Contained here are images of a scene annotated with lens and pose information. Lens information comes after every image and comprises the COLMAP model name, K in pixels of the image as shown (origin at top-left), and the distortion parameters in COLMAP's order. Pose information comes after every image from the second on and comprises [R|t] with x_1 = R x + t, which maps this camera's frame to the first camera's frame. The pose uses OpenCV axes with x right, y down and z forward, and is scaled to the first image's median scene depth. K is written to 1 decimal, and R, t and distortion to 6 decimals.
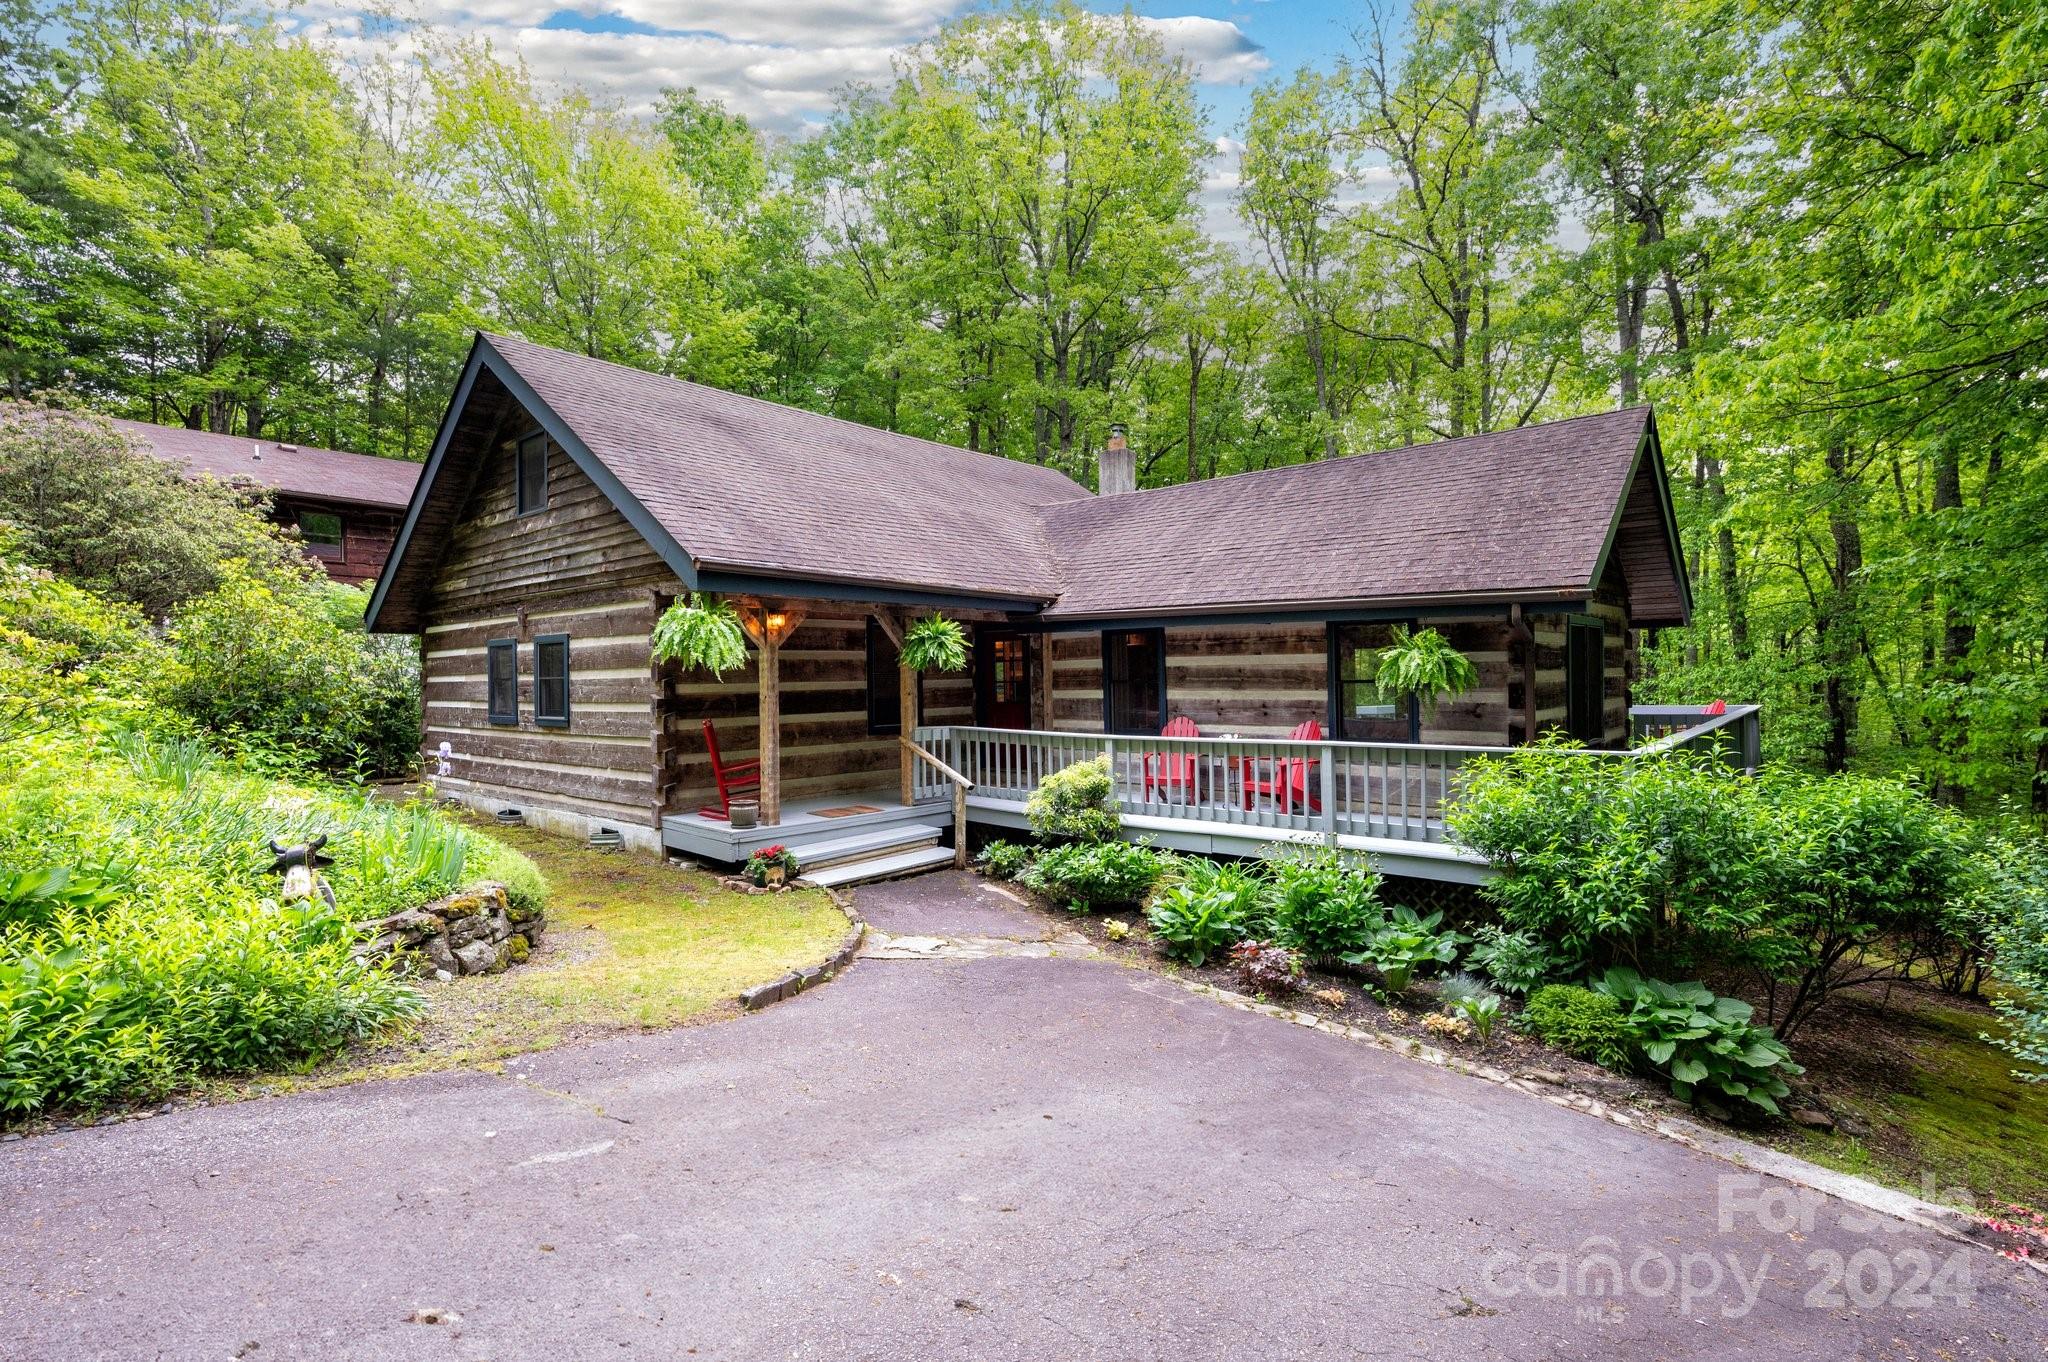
lens RADIAL K [[1001.6, 0, 1007.6], [0, 1001.6, 666.0], [0, 0, 1]] dist [-0.002049, -0.000028]
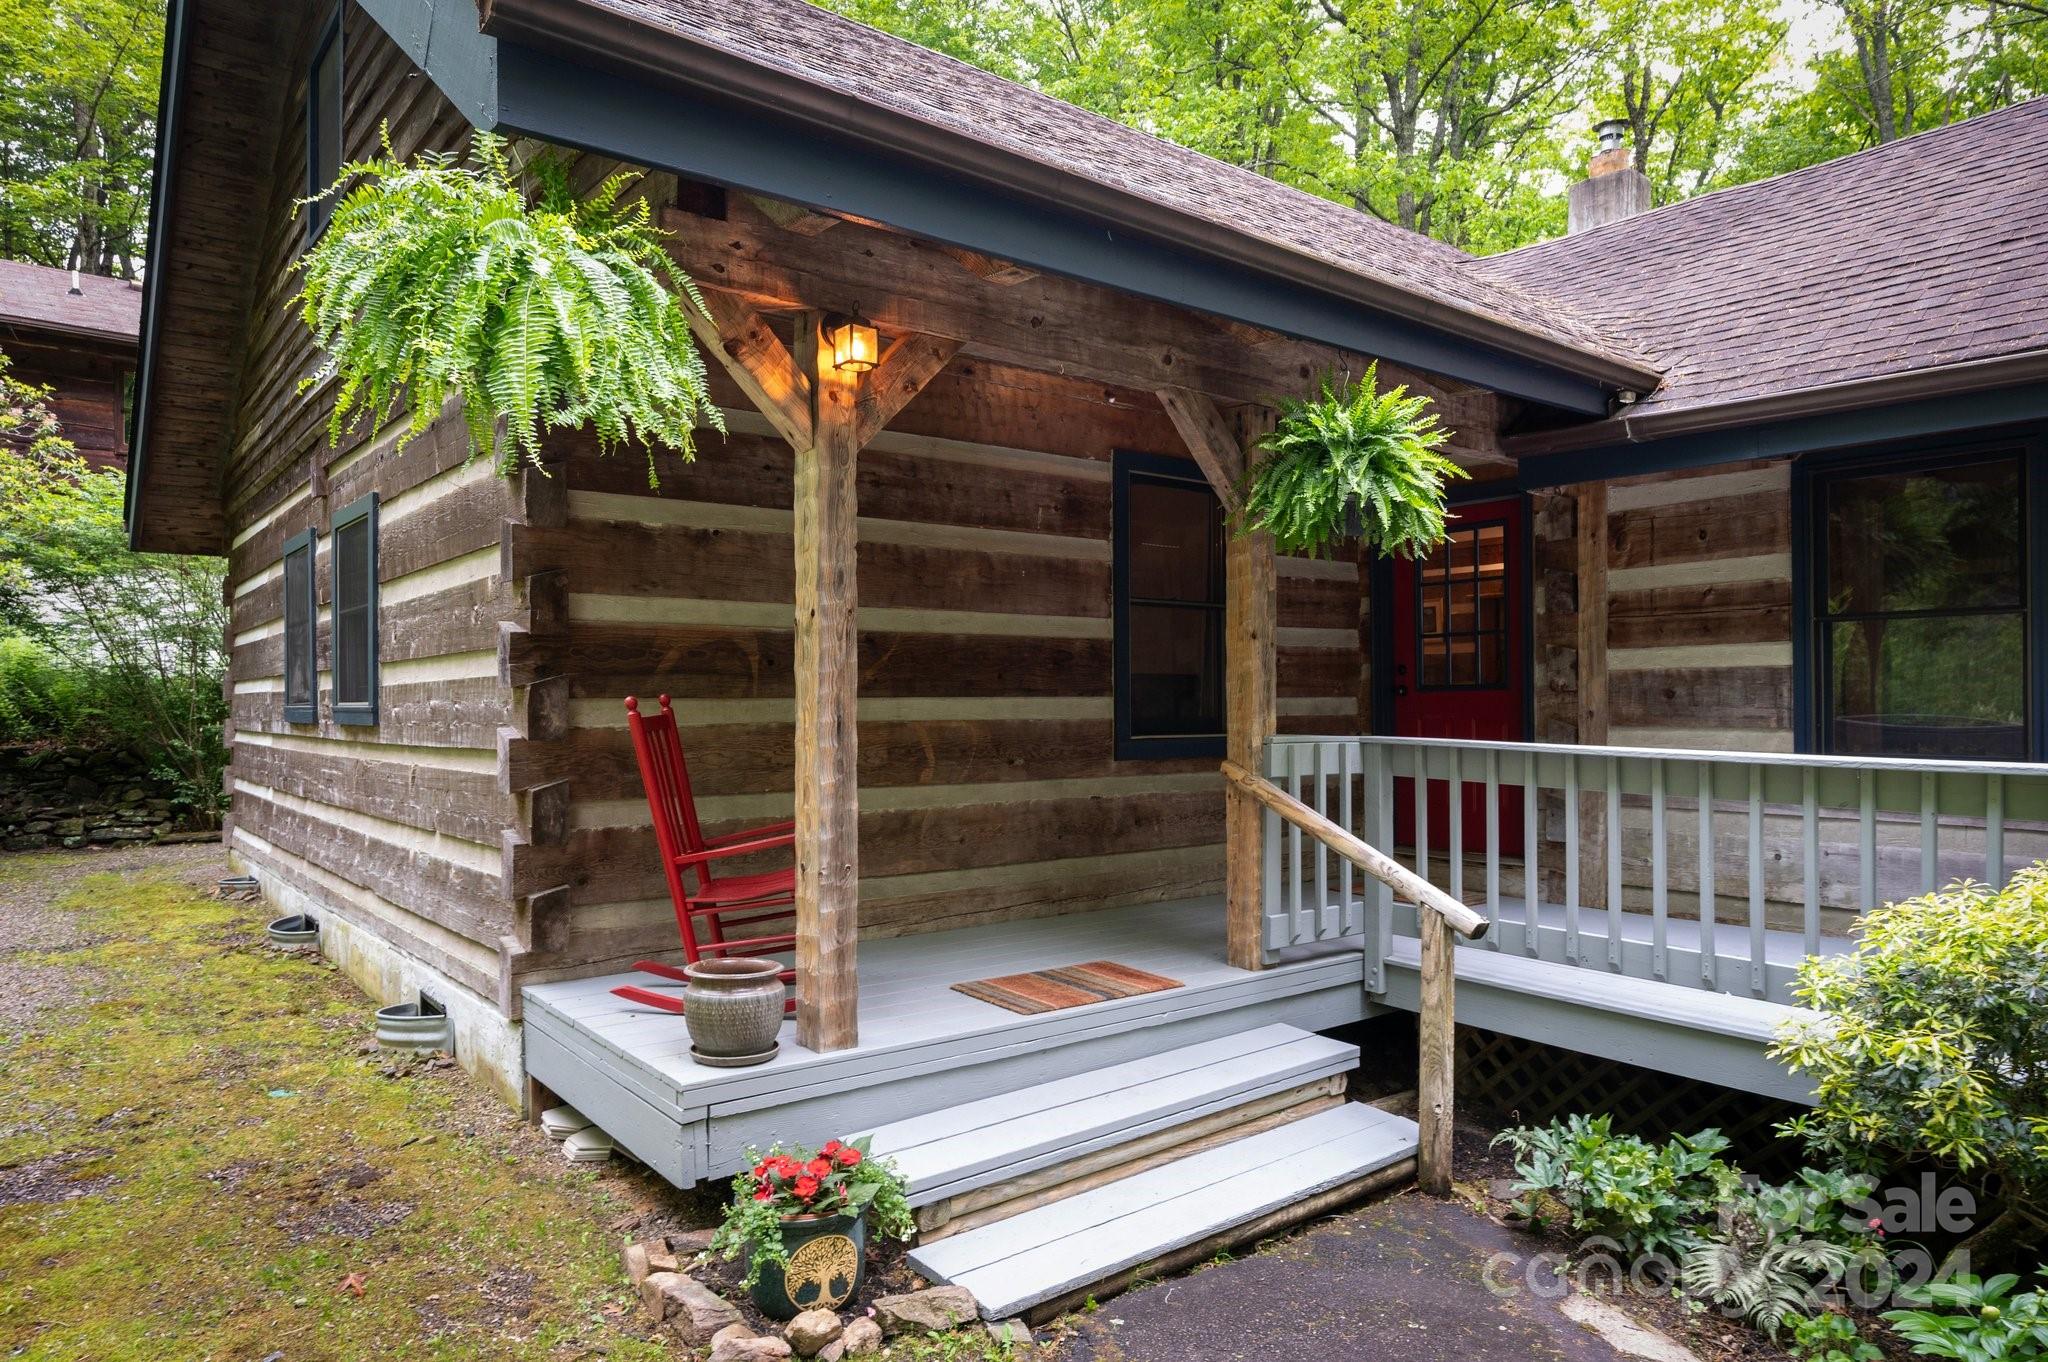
lens RADIAL K [[1261.2, 0, 1023.5], [0, 1261.2, 692.9], [0, 0, 1]] dist [0.000122, 0.000257]
pose [[0.987247, 0.008307, -0.158977, -0.111077], [-0.008132, 0.999965, 0.001752, 0.048843], [0.158986, -0.000437, 0.987281, 0.590508]]
